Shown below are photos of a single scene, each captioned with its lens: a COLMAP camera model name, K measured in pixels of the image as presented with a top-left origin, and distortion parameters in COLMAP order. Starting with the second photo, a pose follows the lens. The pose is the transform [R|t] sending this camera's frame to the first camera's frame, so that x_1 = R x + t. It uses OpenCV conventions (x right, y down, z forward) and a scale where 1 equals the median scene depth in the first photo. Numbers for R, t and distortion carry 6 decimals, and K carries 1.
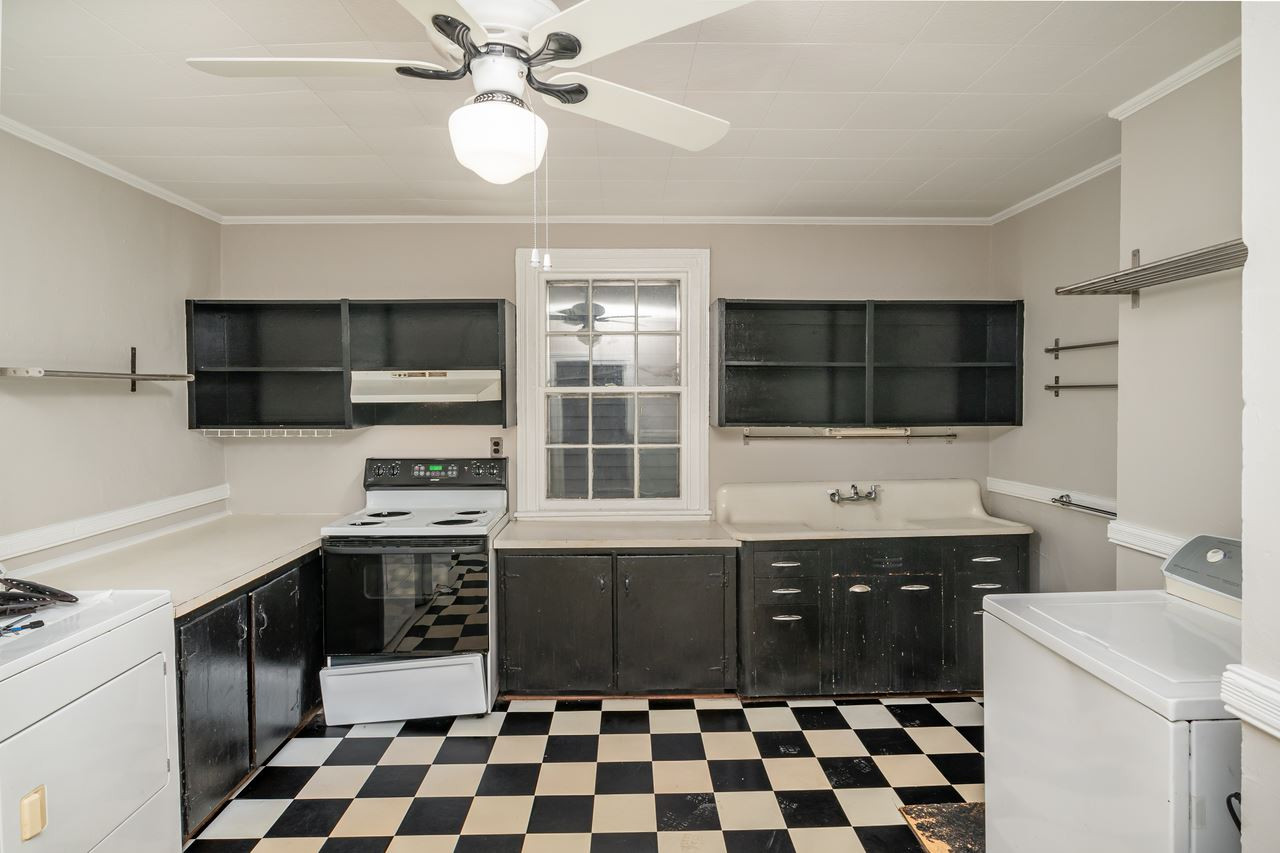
lens RADIAL K [[679.9, 0, 640.1], [0, 679.9, 416.0], [0, 0, 1]] dist [-0.001081, -0.000123]
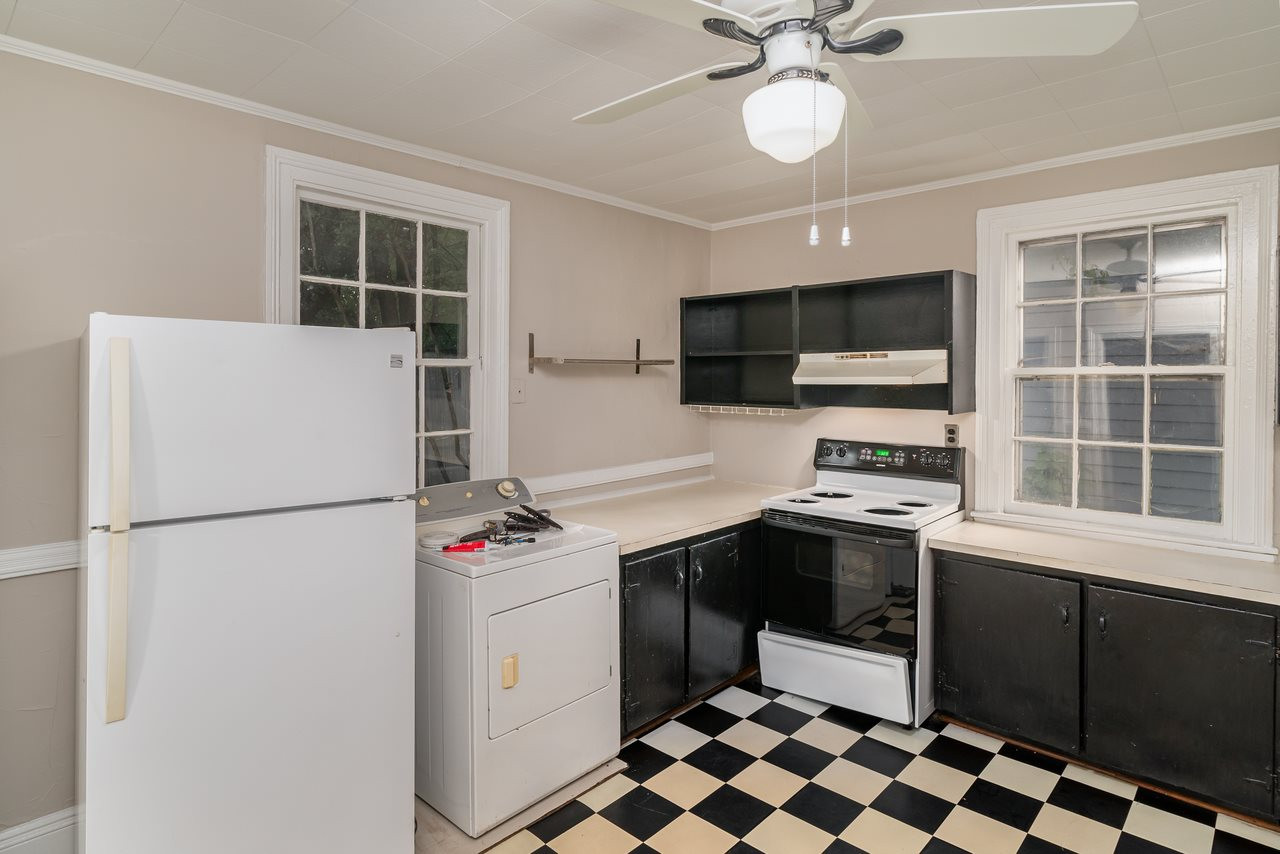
lens RADIAL K [[689.4, 0, 641.0], [0, 689.4, 386.9], [0, 0, 1]] dist [-0.001095, -0.000180]
pose [[0.716502, 0.012791, -0.697468, 0.141354], [-0.023213, 0.999715, -0.005513, -0.003806], [0.697199, 0.020140, 0.716595, 0.069835]]
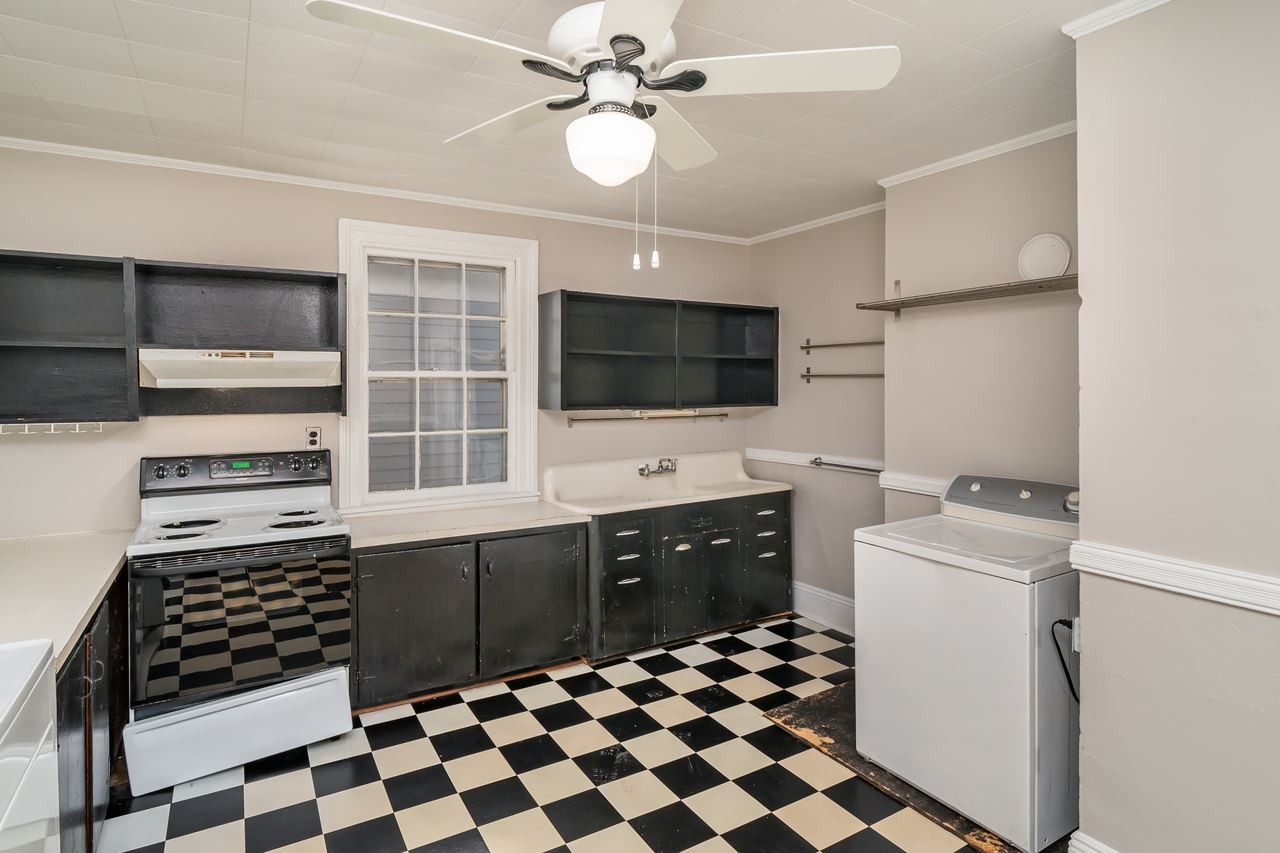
lens RADIAL K [[683.9, 0, 641.2], [0, 683.9, 393.9], [0, 0, 1]] dist [-0.000654, 0.000073]
pose [[0.870074, -0.004718, 0.492898, -0.307582], [0.010183, 0.999913, -0.008405, 0.000052], [-0.492816, 0.012332, 0.870046, 0.011762]]
